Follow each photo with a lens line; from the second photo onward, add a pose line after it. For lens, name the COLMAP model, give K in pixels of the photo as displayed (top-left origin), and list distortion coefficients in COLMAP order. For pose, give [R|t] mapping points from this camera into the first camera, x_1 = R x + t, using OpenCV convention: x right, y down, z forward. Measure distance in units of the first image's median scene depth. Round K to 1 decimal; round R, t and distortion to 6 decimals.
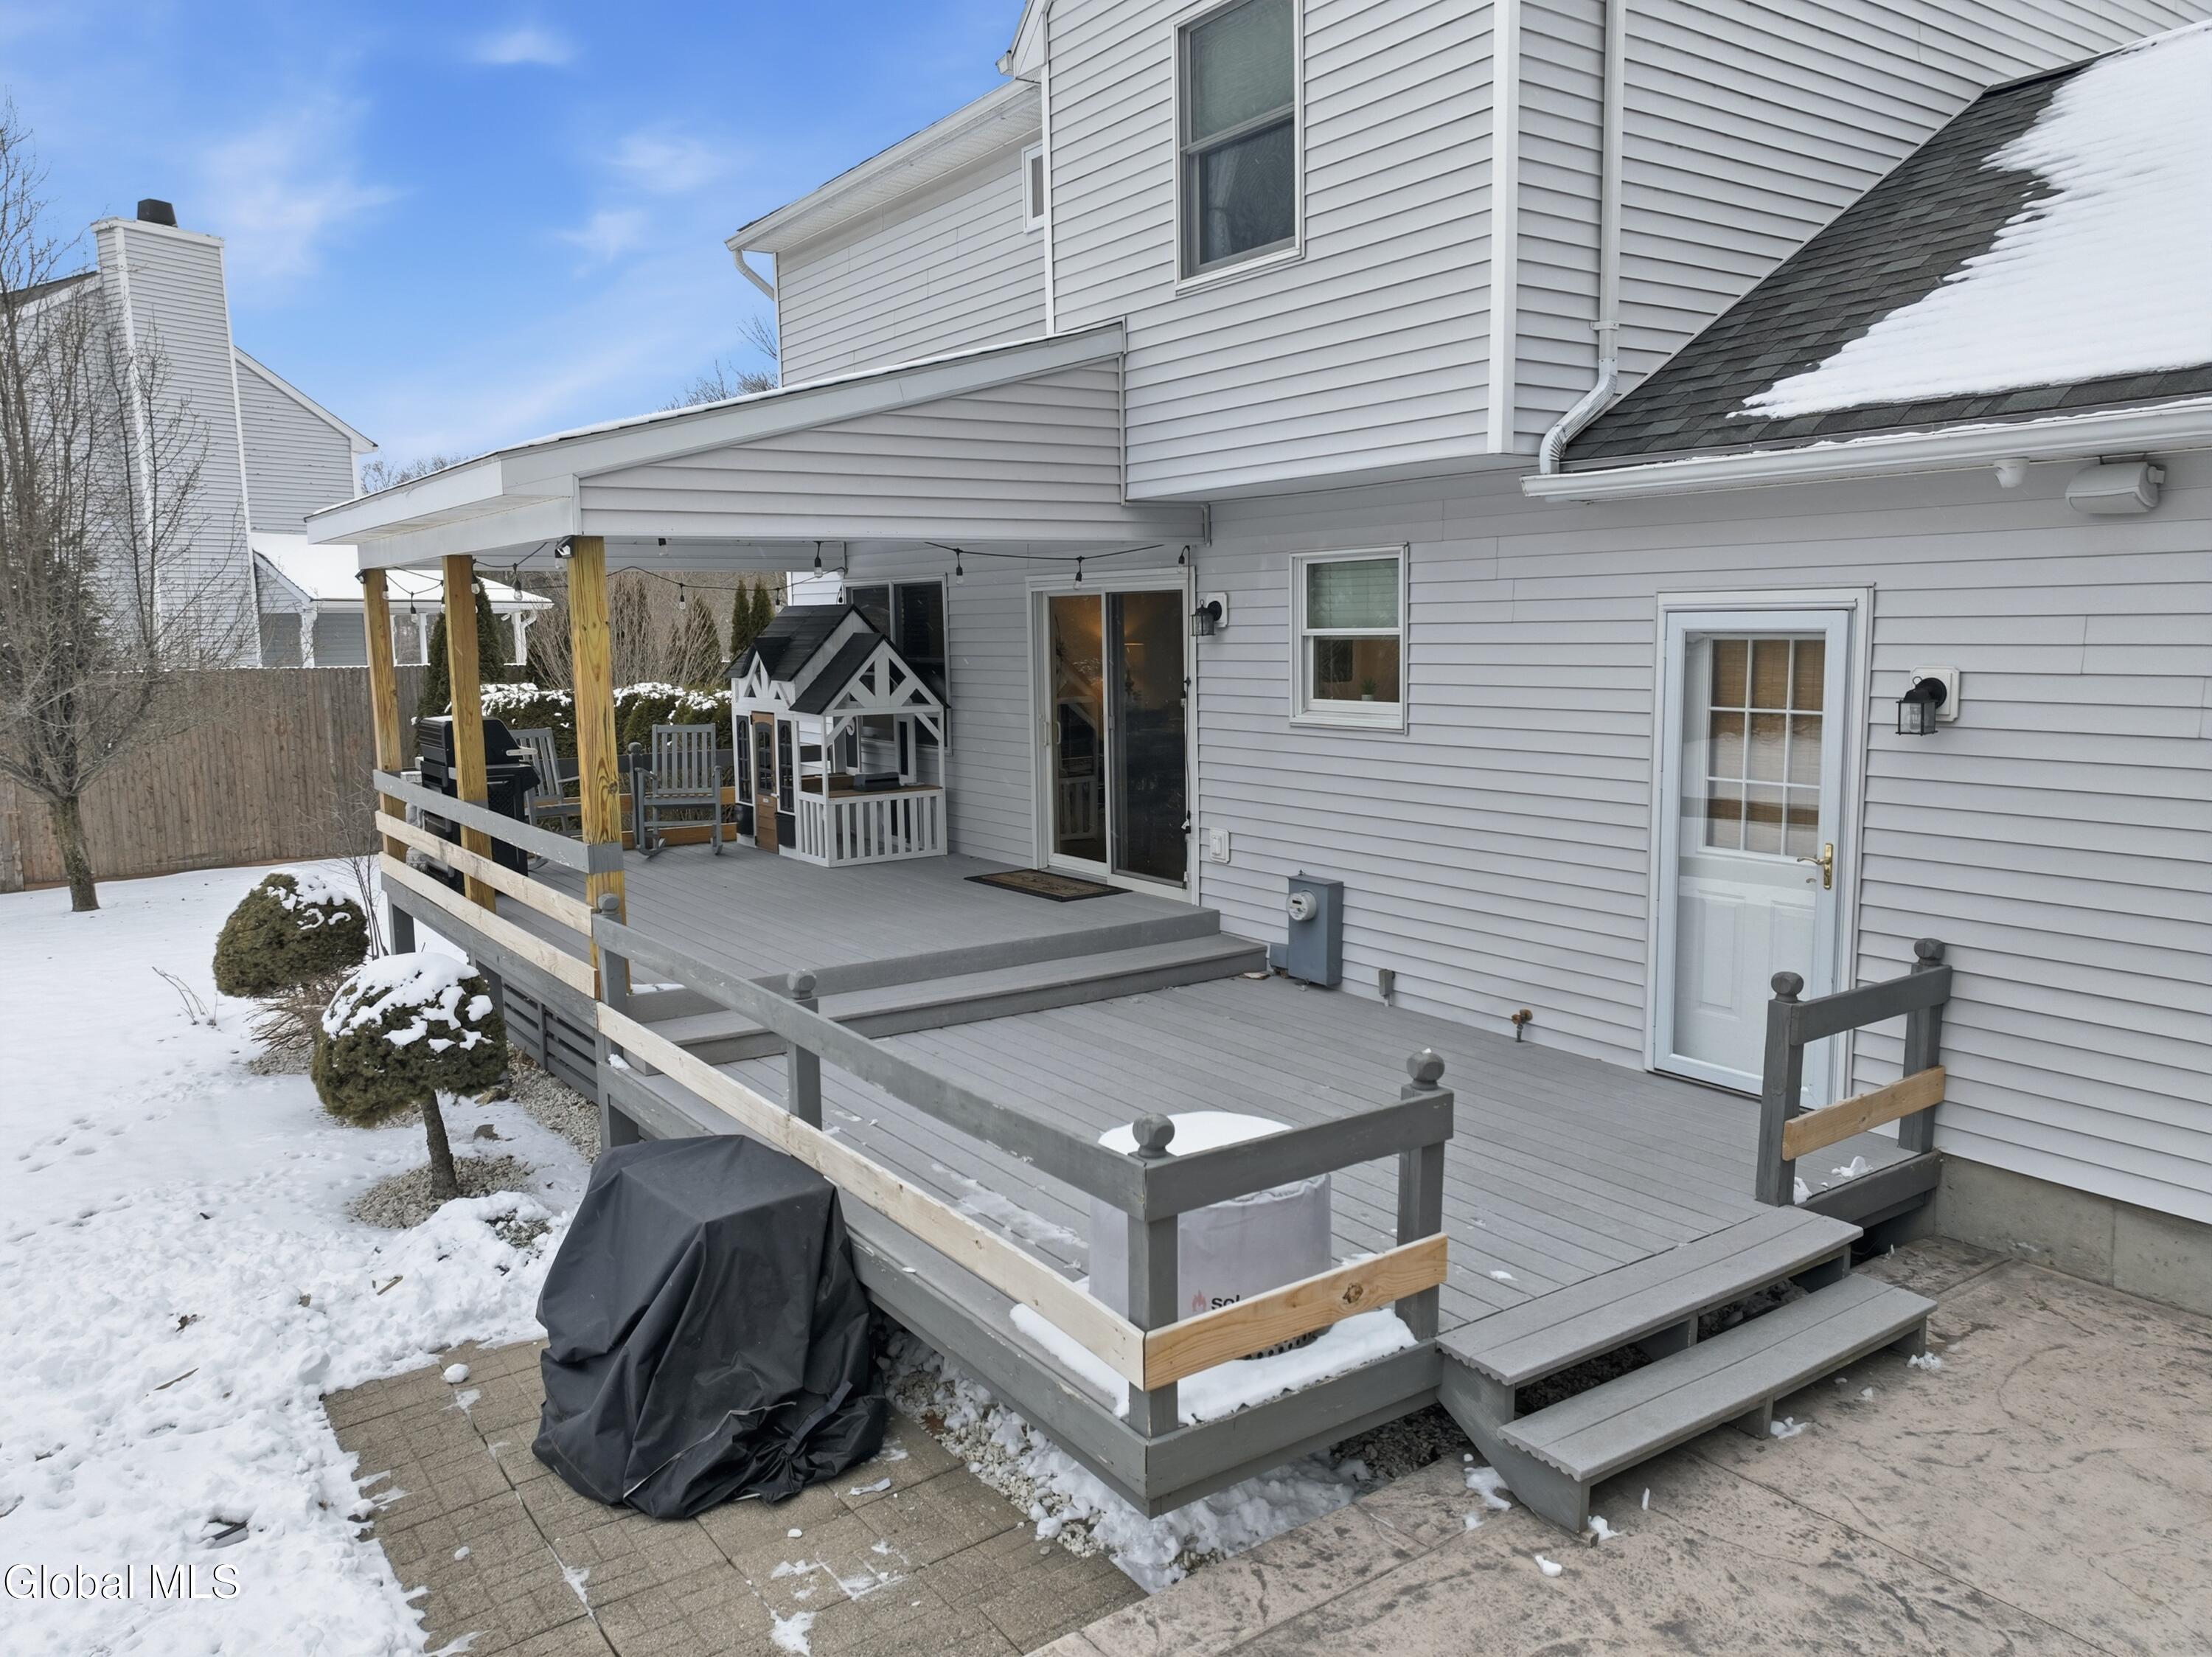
lens RADIAL K [[1553.3, 0, 1087.7], [0, 1553.3, 827.8], [0, 0, 1]] dist [0.011443, 0.007545]
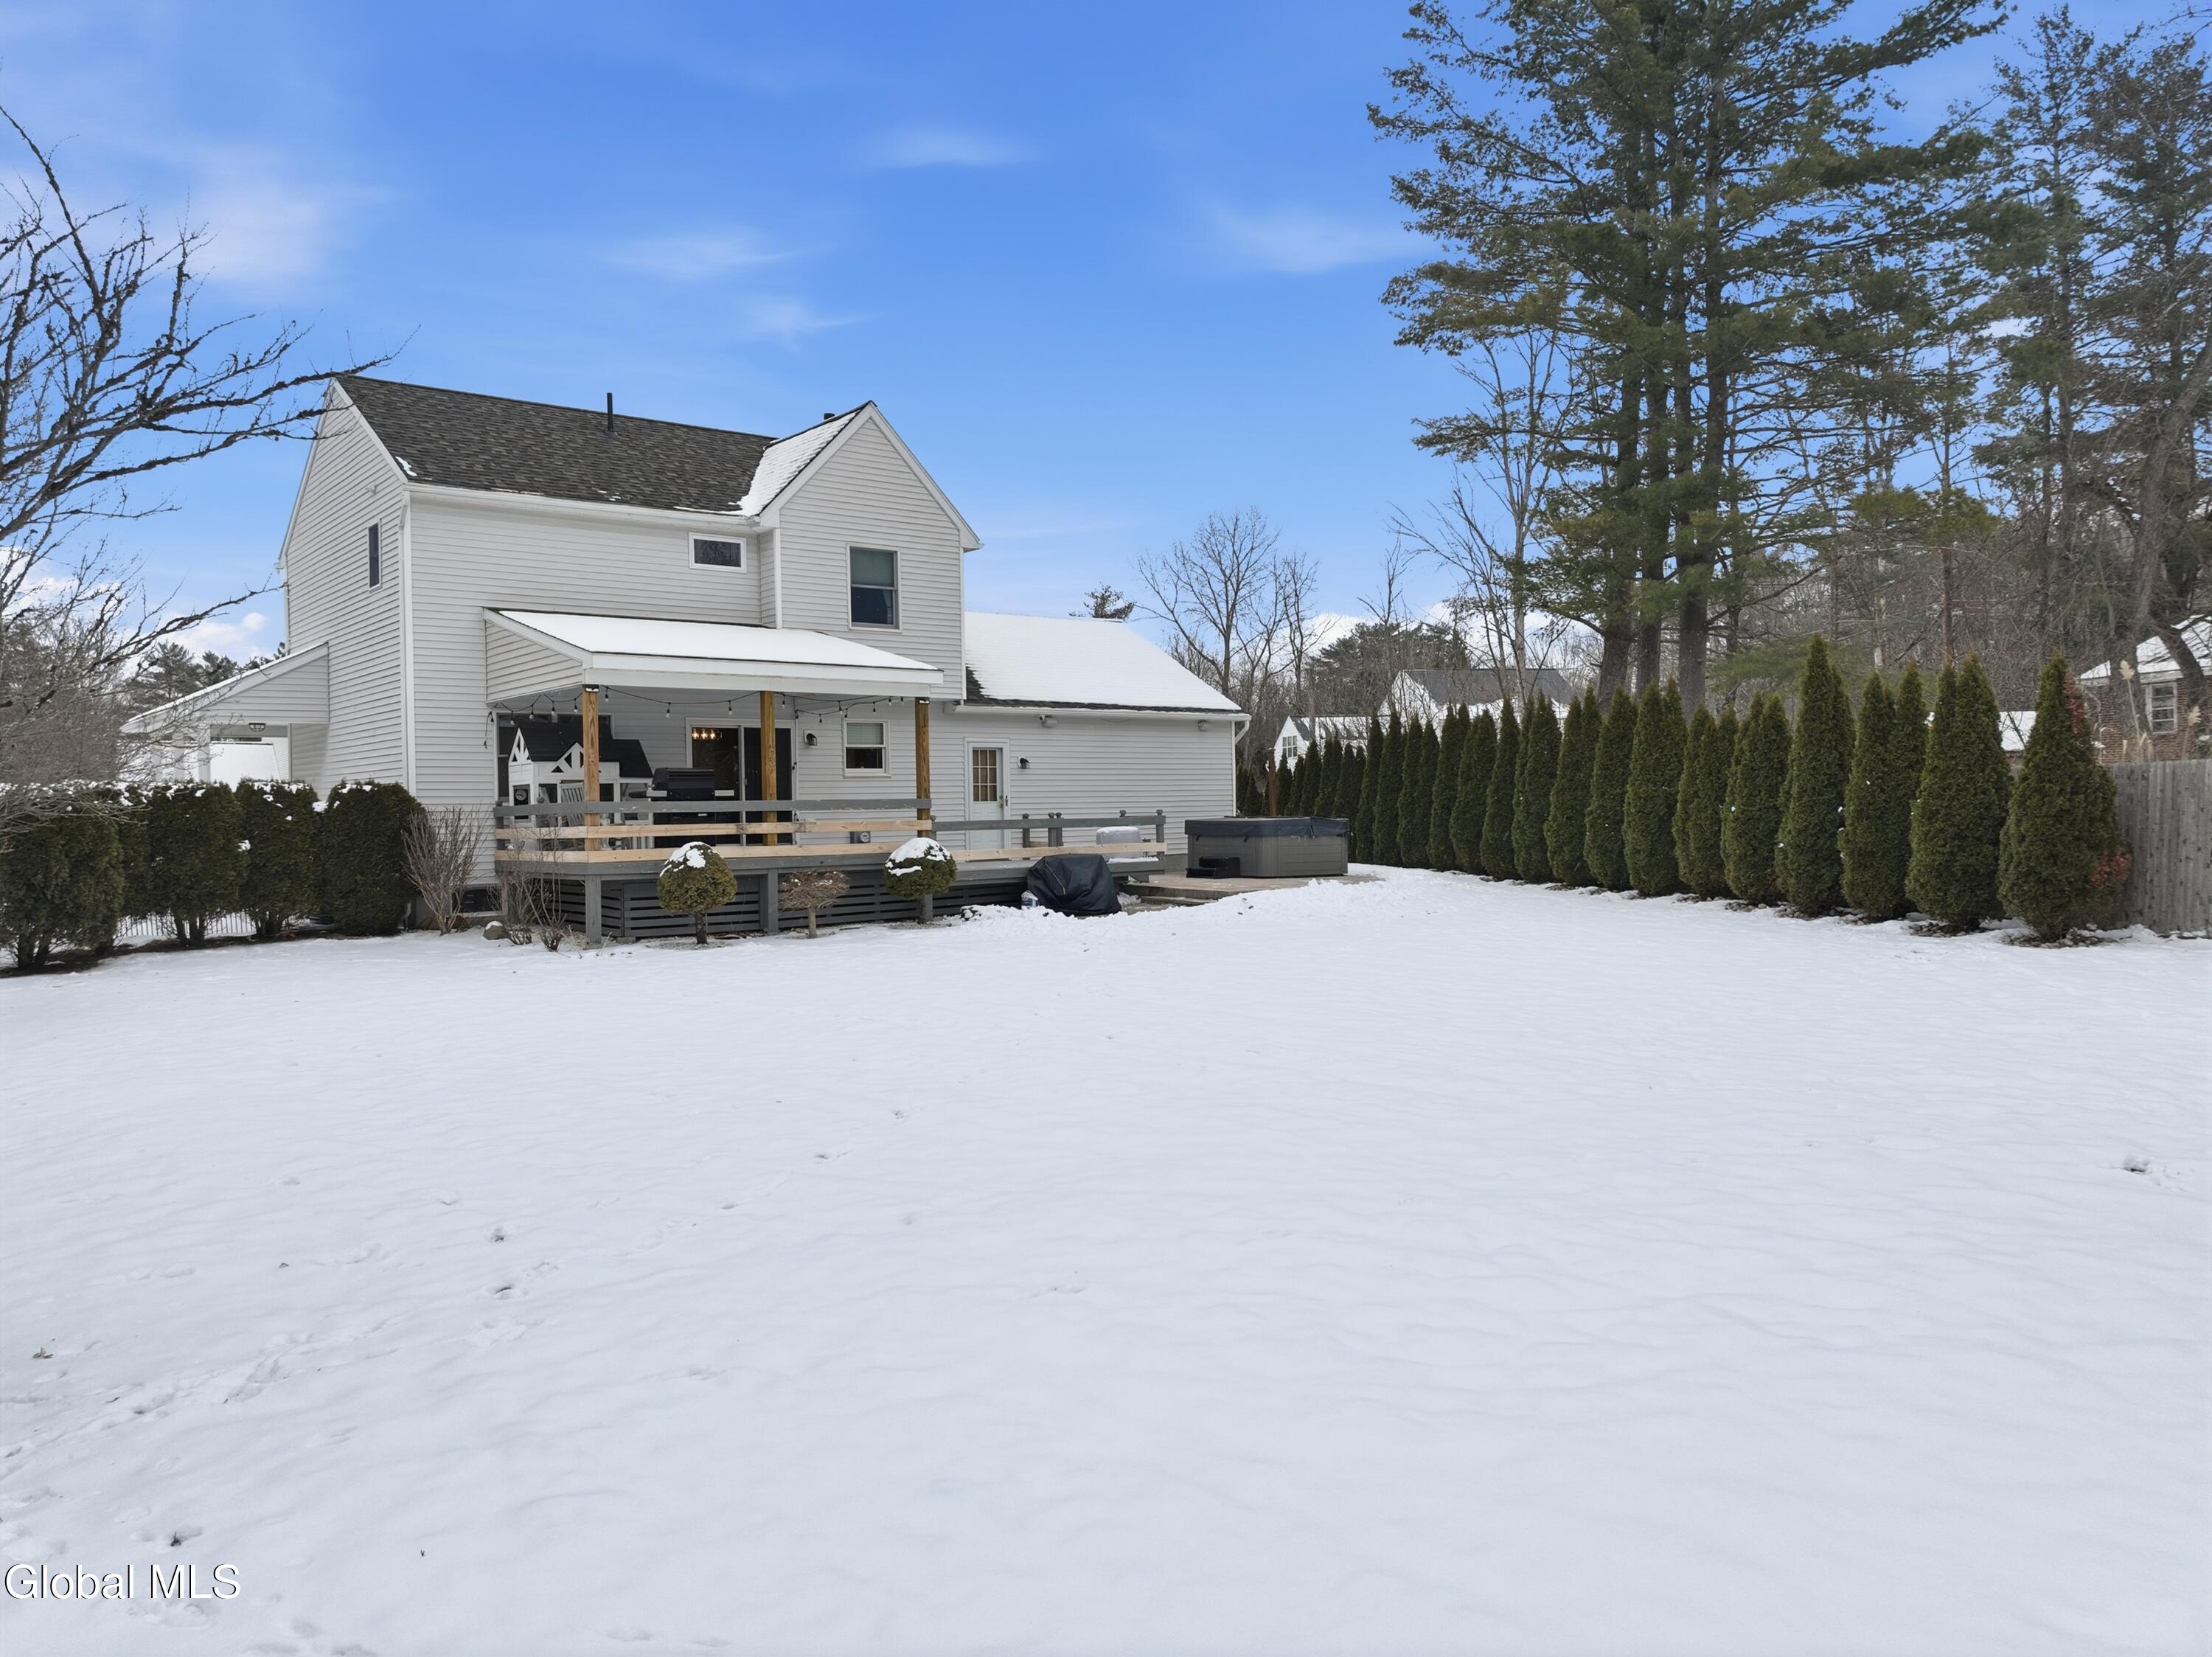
lens RADIAL K [[1557.9, 0, 1094.4], [0, 1557.9, 821.4], [0, 0, 1]] dist [-0.000656, 0.013949]
pose [[-0.059324, 0.012816, 0.998157, -3.458743], [0.153738, 0.988105, -0.003549, 0.119551], [-0.986329, 0.153244, -0.060589, 0.907853]]
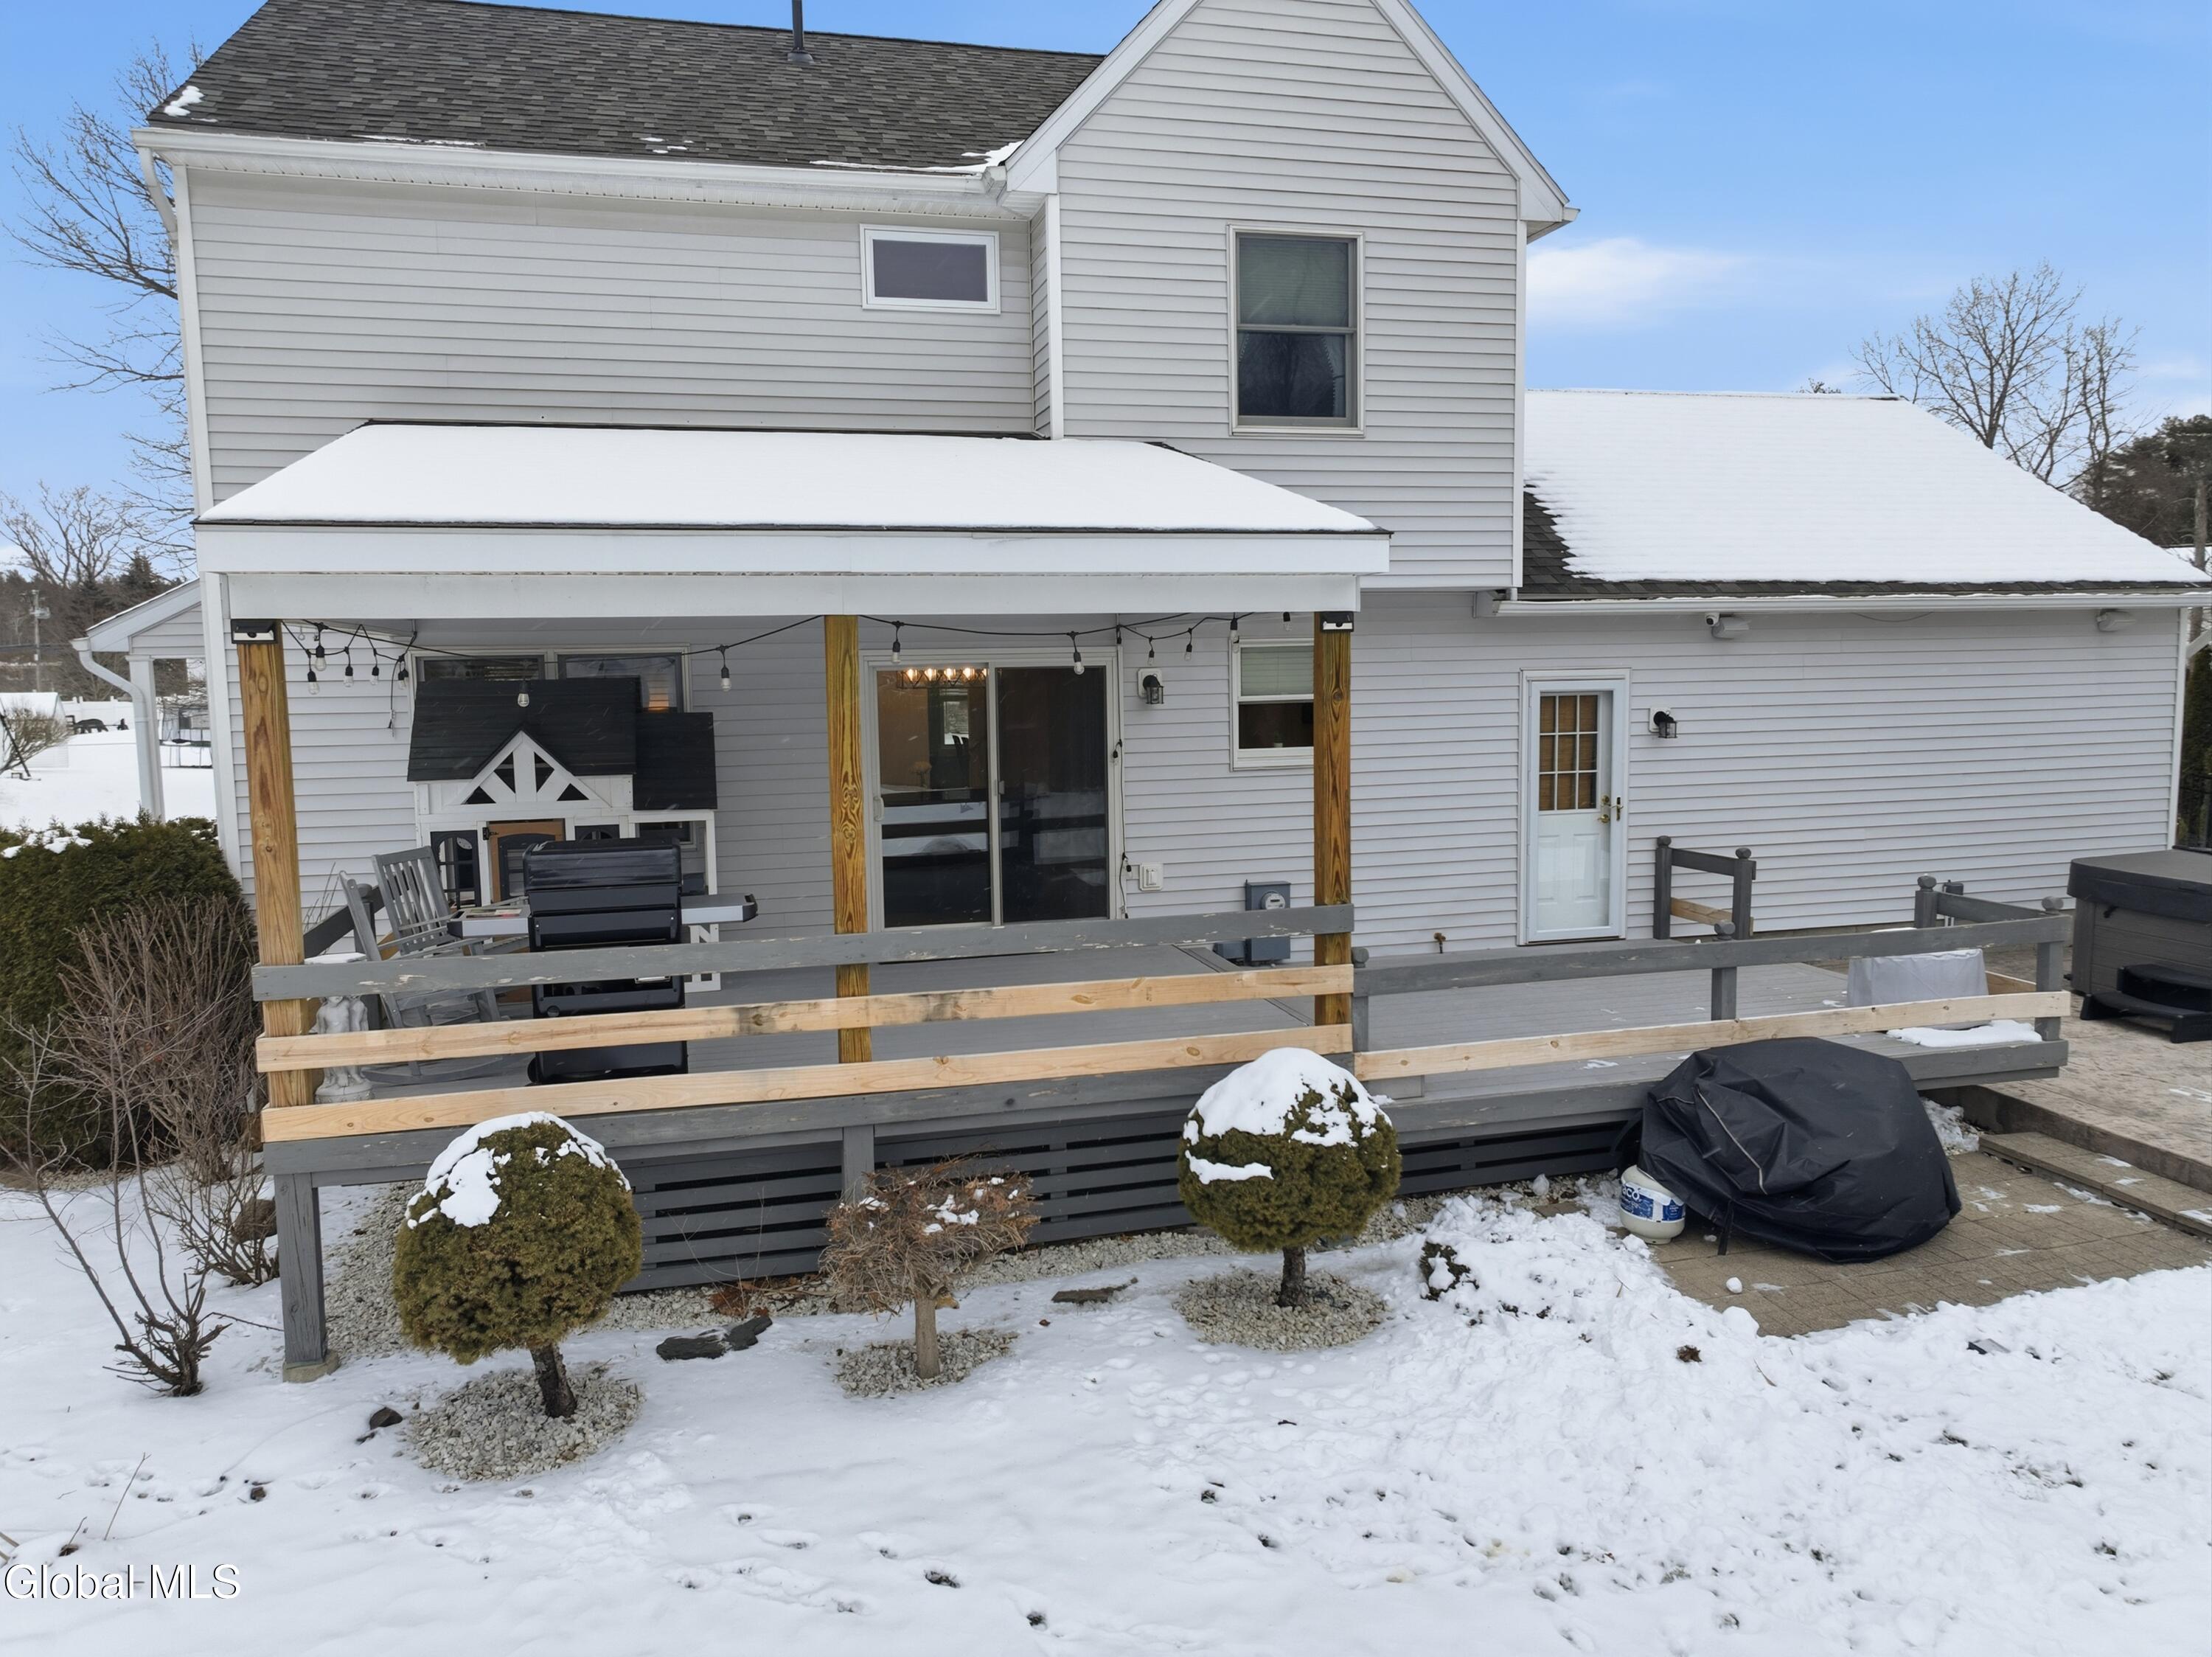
lens RADIAL K [[1557.9, 0, 1094.4], [0, 1557.9, 821.4], [0, 0, 1]] dist [-0.000656, 0.013949]
pose [[0.344908, -0.083328, 0.934930, -1.404416], [0.137672, 0.989770, 0.037427, -0.109735], [-0.928485, 0.115805, 0.352852, 0.811956]]
